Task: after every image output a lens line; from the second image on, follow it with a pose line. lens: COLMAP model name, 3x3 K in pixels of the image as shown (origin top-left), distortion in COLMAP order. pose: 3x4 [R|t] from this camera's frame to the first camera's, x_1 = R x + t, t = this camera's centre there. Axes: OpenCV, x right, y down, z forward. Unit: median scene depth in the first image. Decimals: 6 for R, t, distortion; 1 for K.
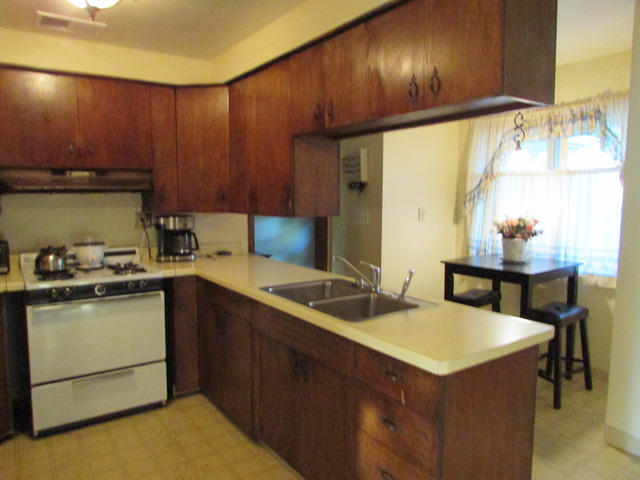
lens RADIAL K [[454.8, 0, 317.1], [0, 454.8, 239.6], [0, 0, 1]] dist [-0.026681, 0.004966]
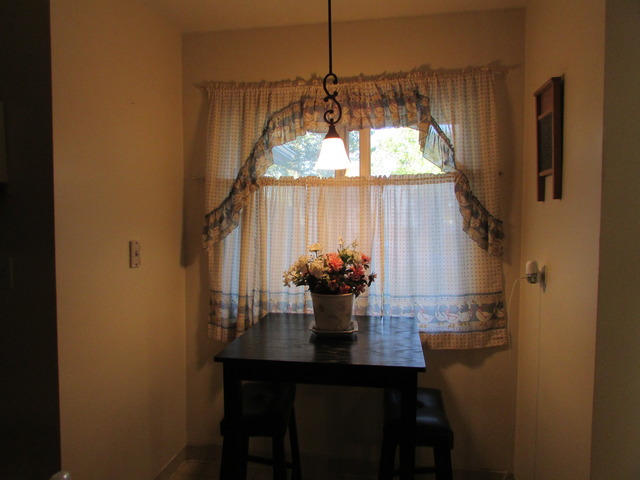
lens RADIAL K [[454.8, 0, 317.1], [0, 454.8, 239.6], [0, 0, 1]] dist [-0.026681, 0.004966]
pose [[0.702210, -0.034762, 0.711121, 0.018938], [0.067515, 0.997558, -0.017904, -0.051894], [-0.708762, 0.060583, 0.702842, 0.534337]]
